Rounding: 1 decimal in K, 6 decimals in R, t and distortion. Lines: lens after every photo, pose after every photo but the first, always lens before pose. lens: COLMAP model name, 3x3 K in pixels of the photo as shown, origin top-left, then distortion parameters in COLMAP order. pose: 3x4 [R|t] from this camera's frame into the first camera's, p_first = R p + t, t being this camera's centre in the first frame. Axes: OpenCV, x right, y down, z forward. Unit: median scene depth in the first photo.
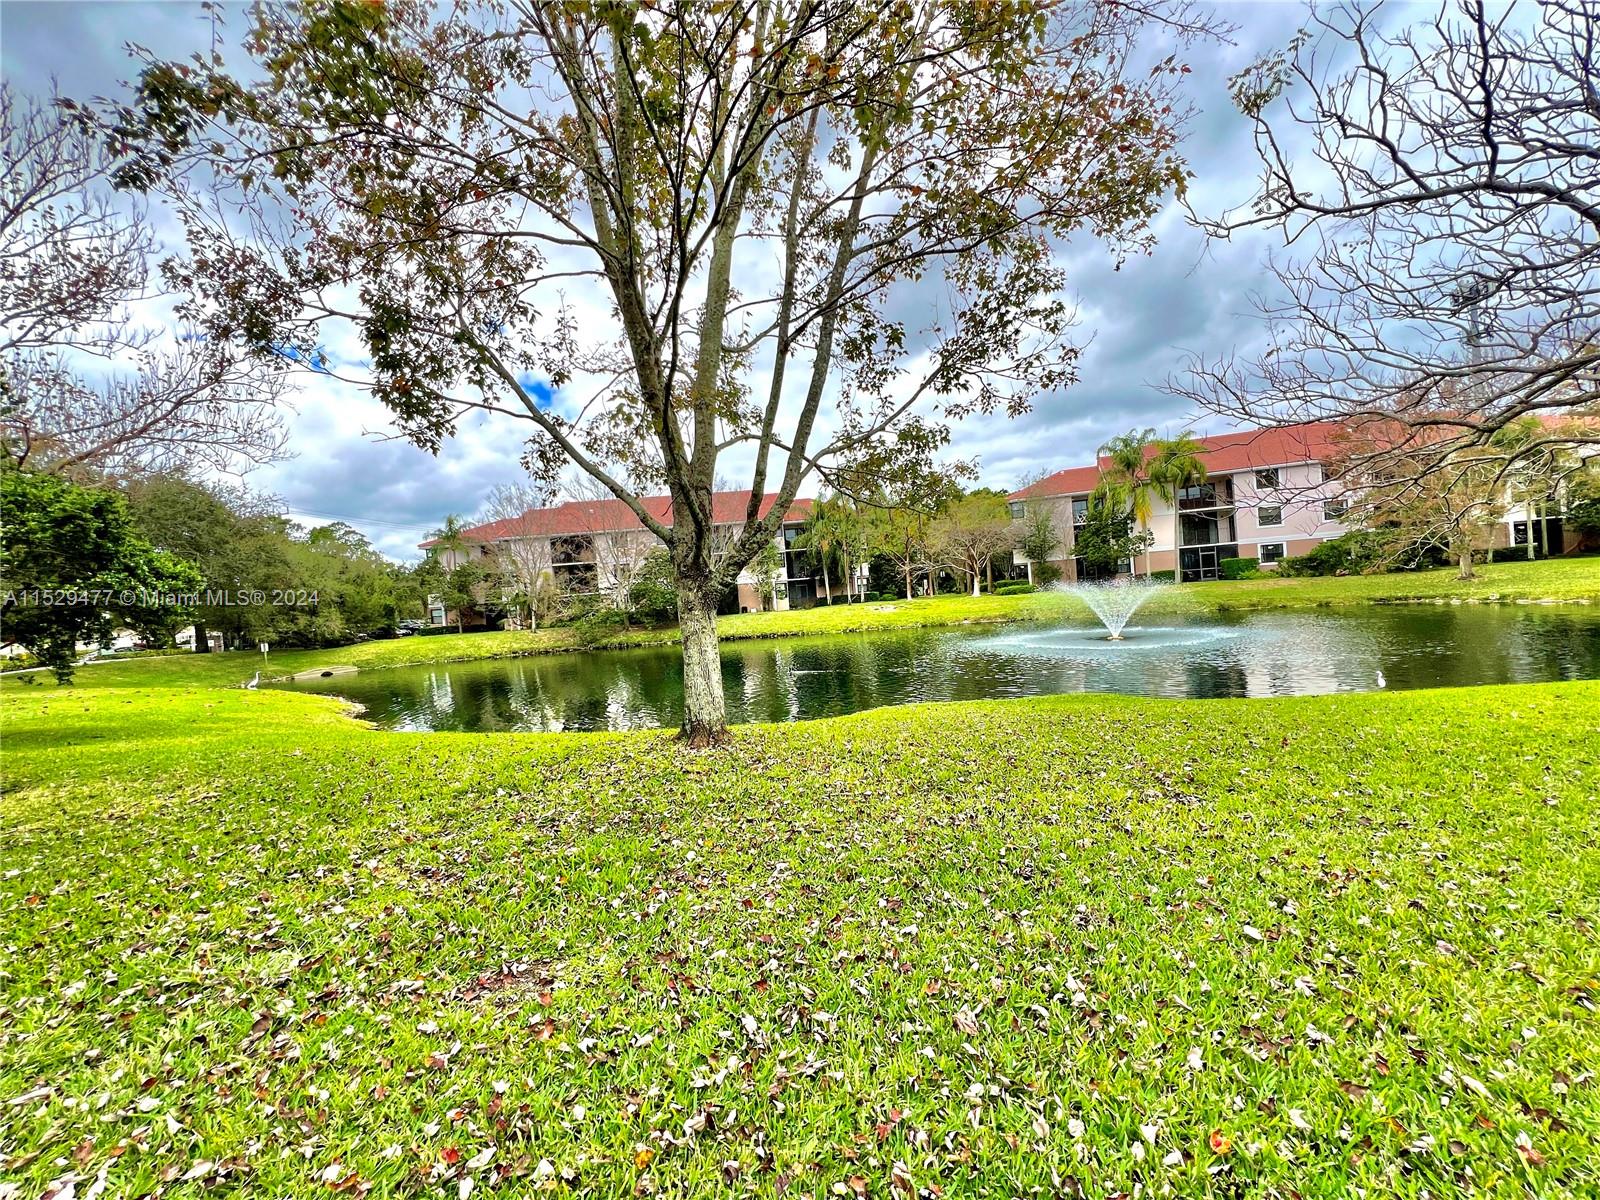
lens RADIAL K [[640.7, 0, 802.0], [0, 640.7, 600.1], [0, 0, 1]] dist [0.002125, 0.000003]
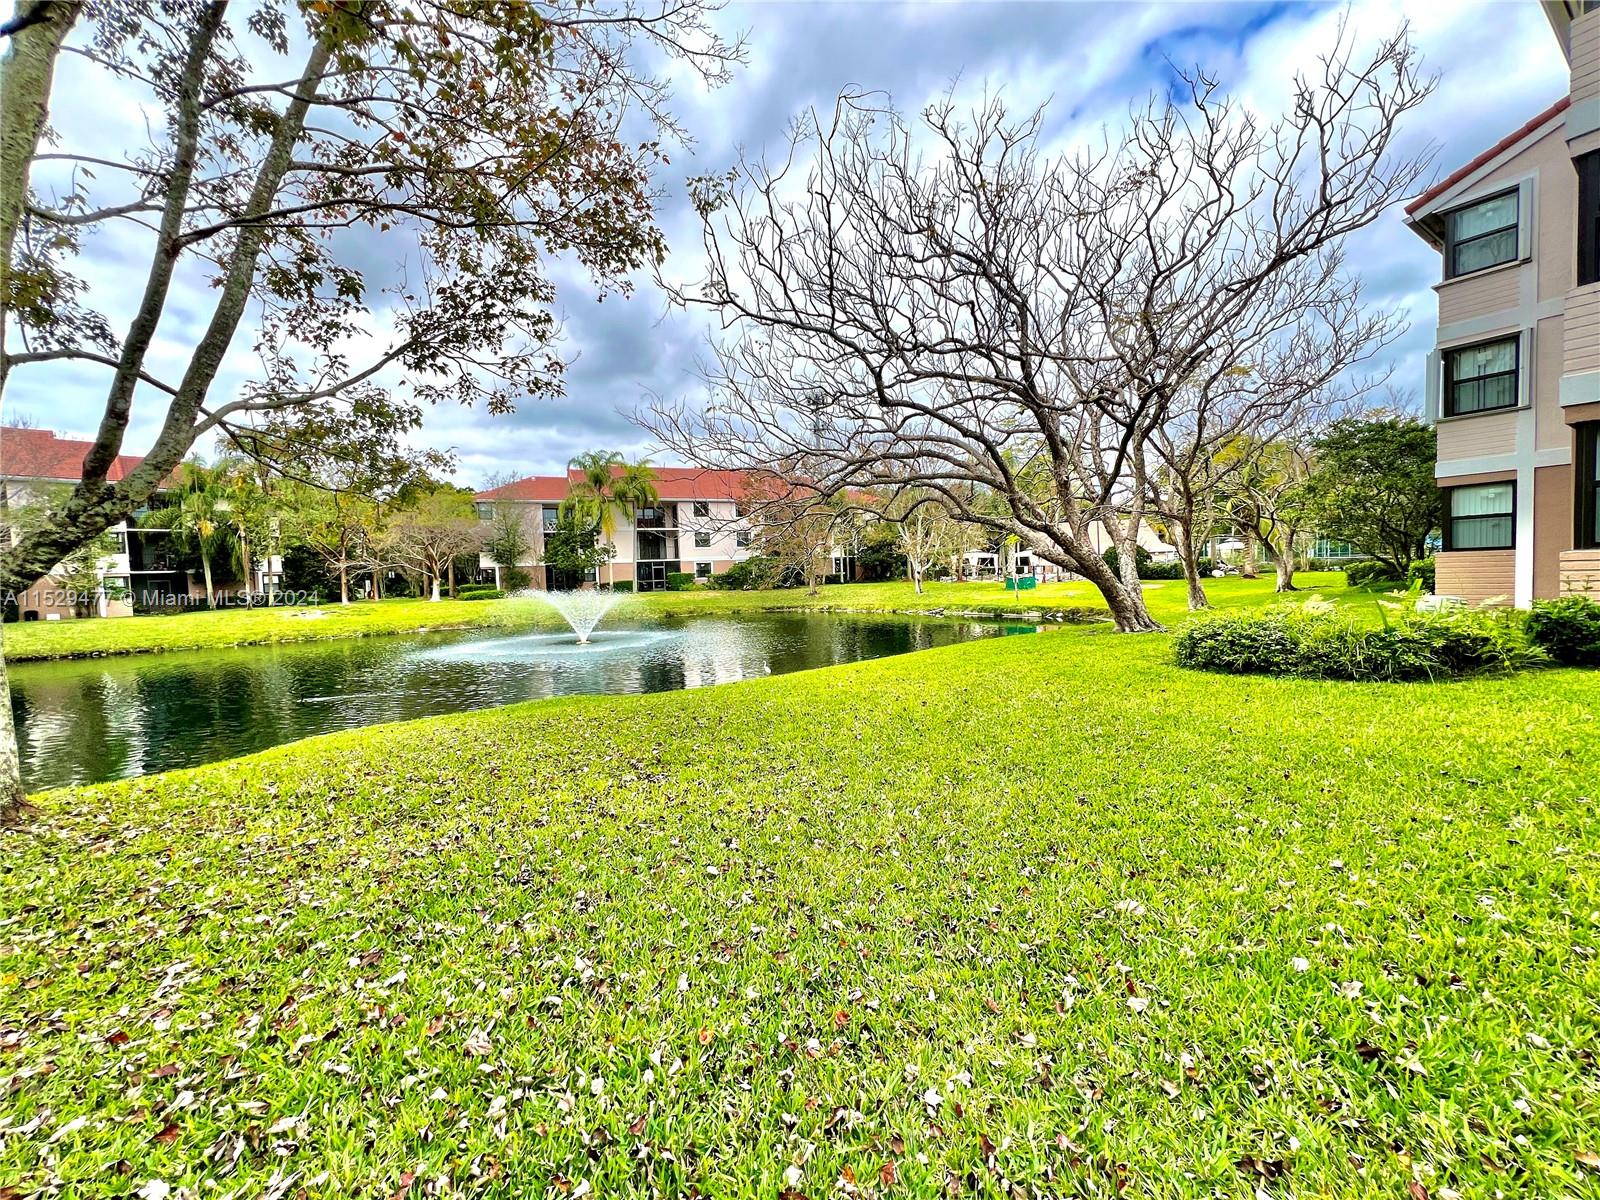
lens RADIAL K [[641.8, 0, 805.8], [0, 641.8, 596.6], [0, 0, 1]] dist [0.000373, -0.000155]
pose [[0.700725, 0.022513, 0.713076, -0.026131], [-0.011333, 0.999727, -0.020426, 0.001744], [-0.713341, 0.006232, 0.700789, -0.005014]]
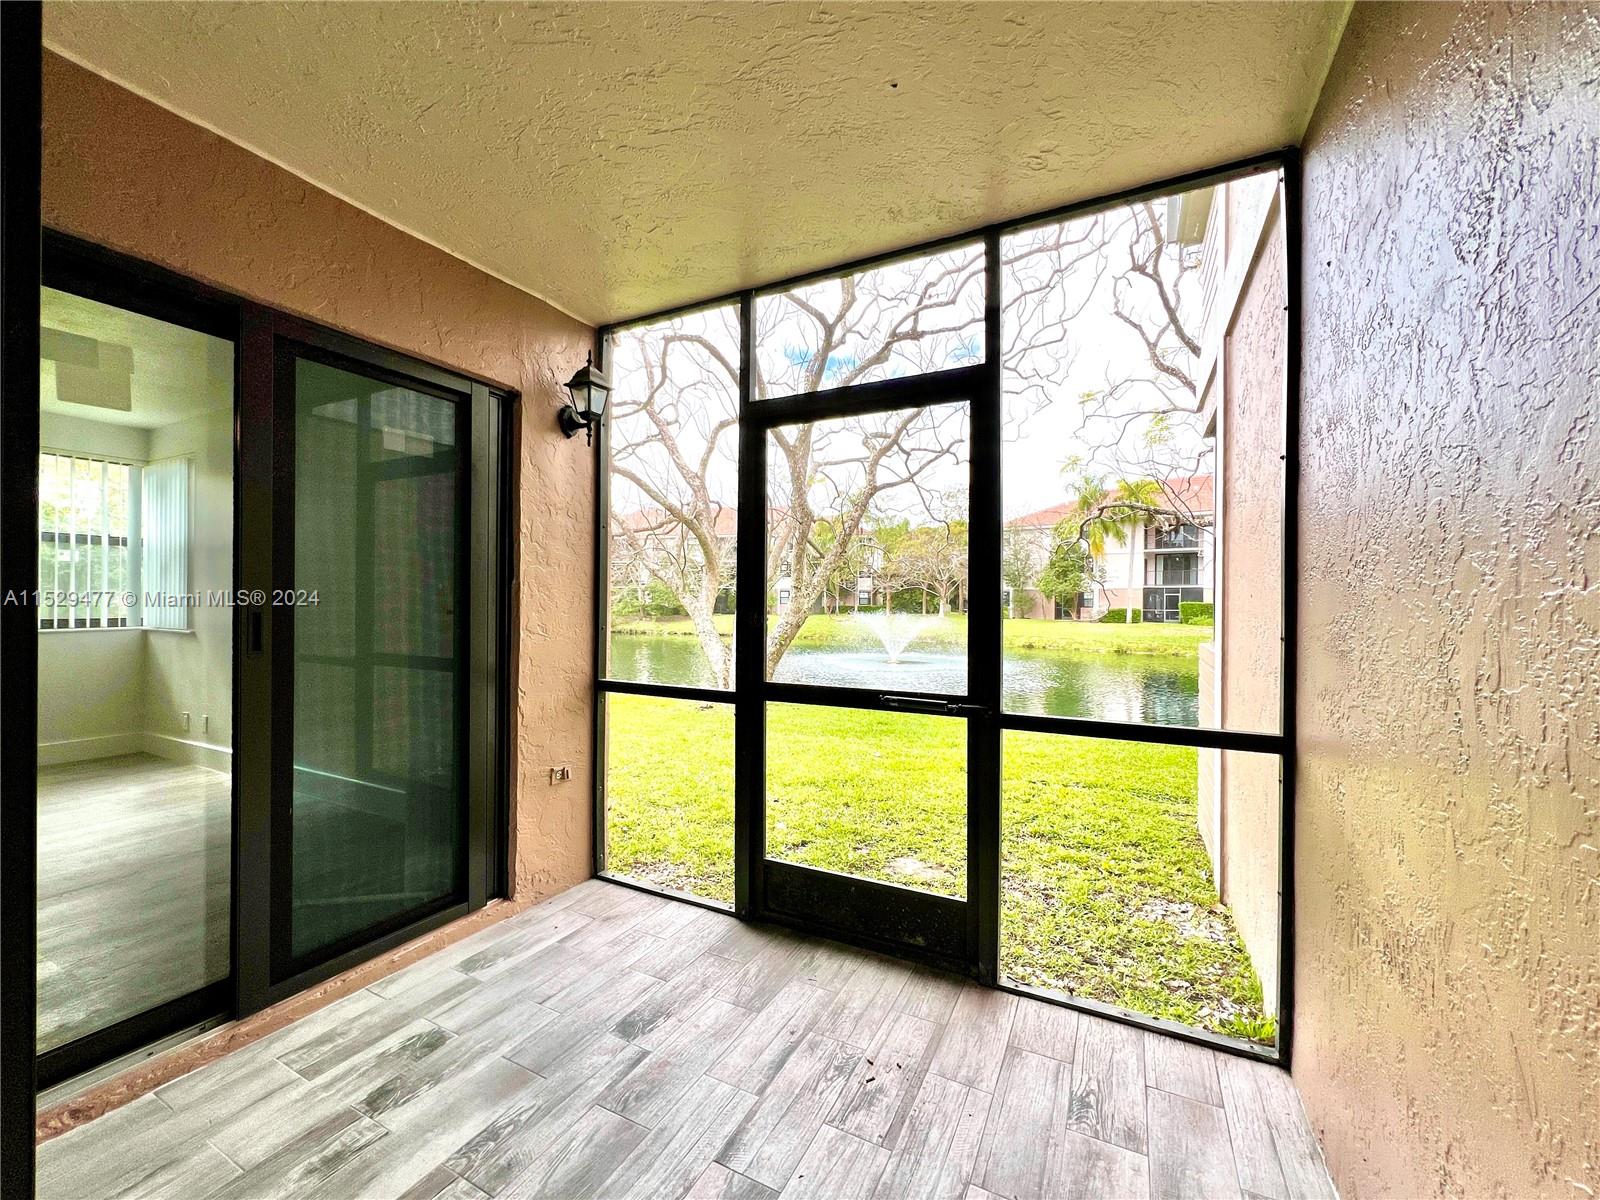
lens RADIAL K [[636.9, 0, 800.0], [0, 636.9, 600.0], [0, 0, 1]] dist [0.001380, -0.000498]
pose [[0.960973, 0.082318, -0.264110, 1.647531], [-0.082401, 0.996541, 0.010783, -0.138155], [0.264084, 0.011400, 0.964432, -0.432818]]
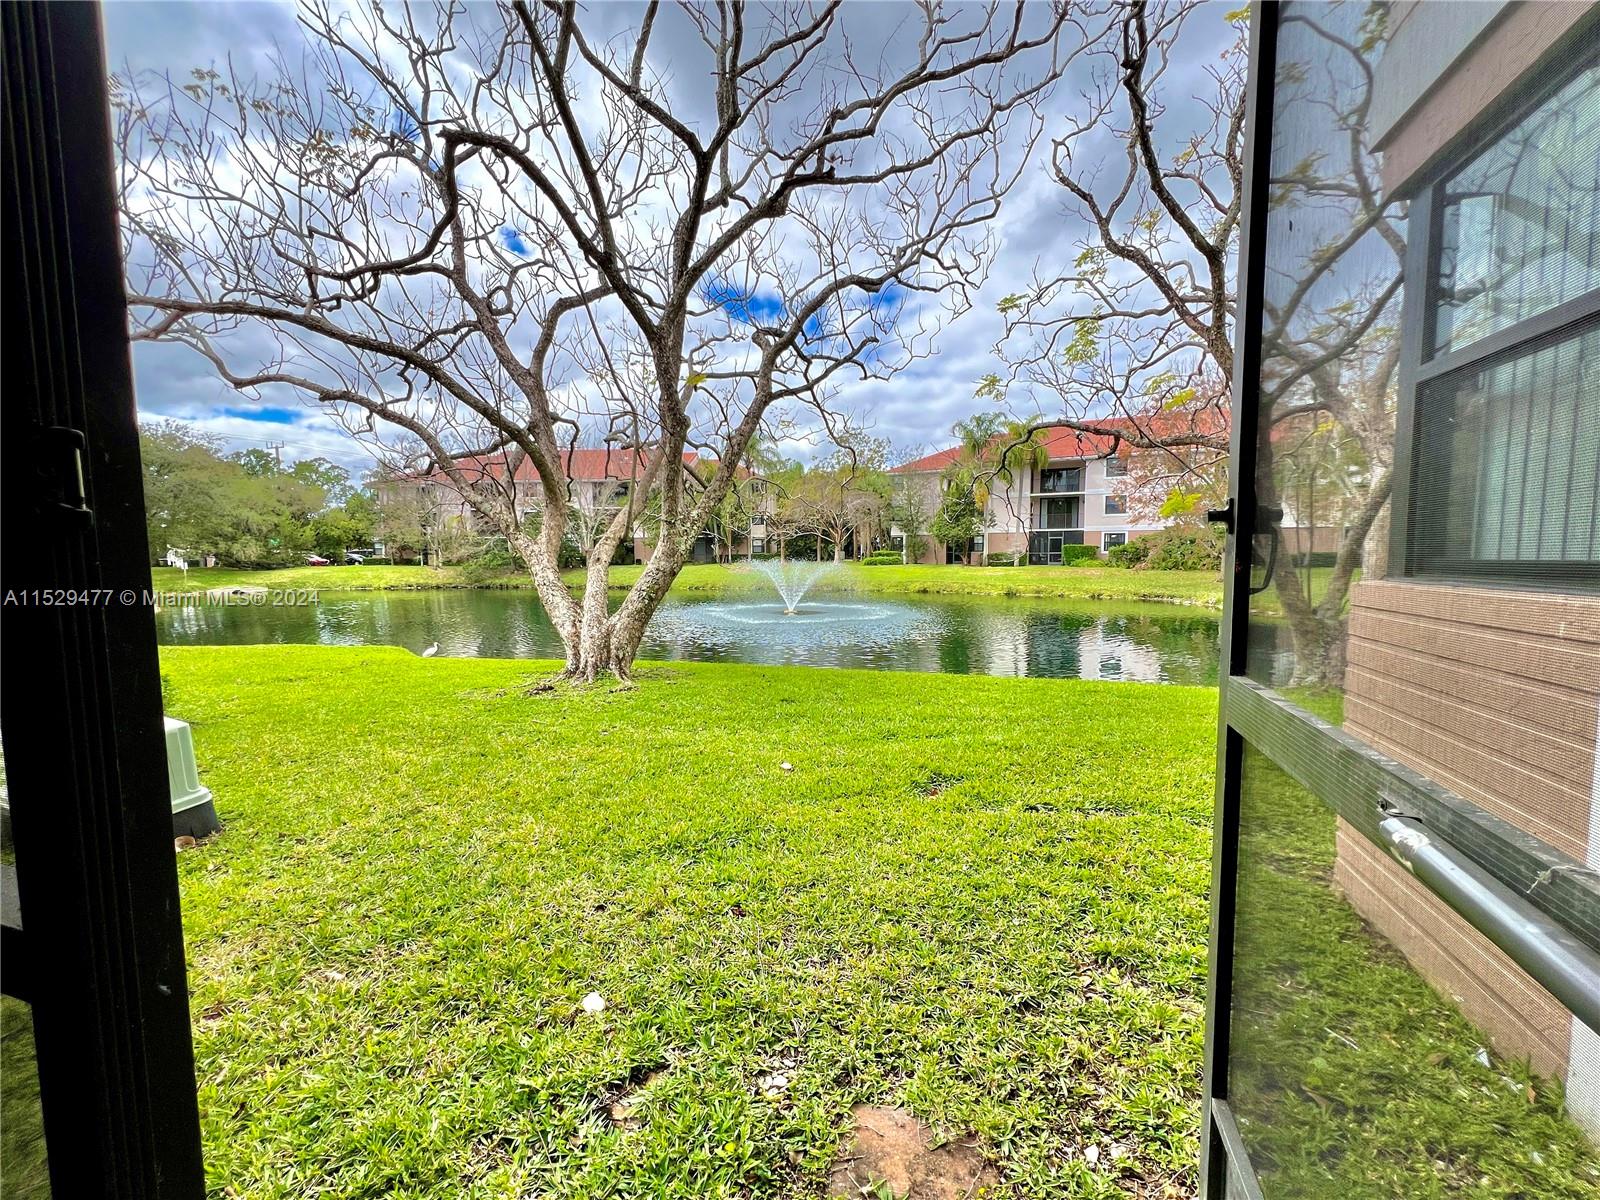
lens RADIAL K [[636.9, 0, 800.0], [0, 636.9, 600.0], [0, 0, 1]] dist [0.001380, -0.000498]
pose [[0.992677, 0.074922, -0.094762, 1.607965], [-0.067721, 0.994725, 0.077049, -0.123762], [0.100035, -0.070067, 0.992514, -0.207836]]
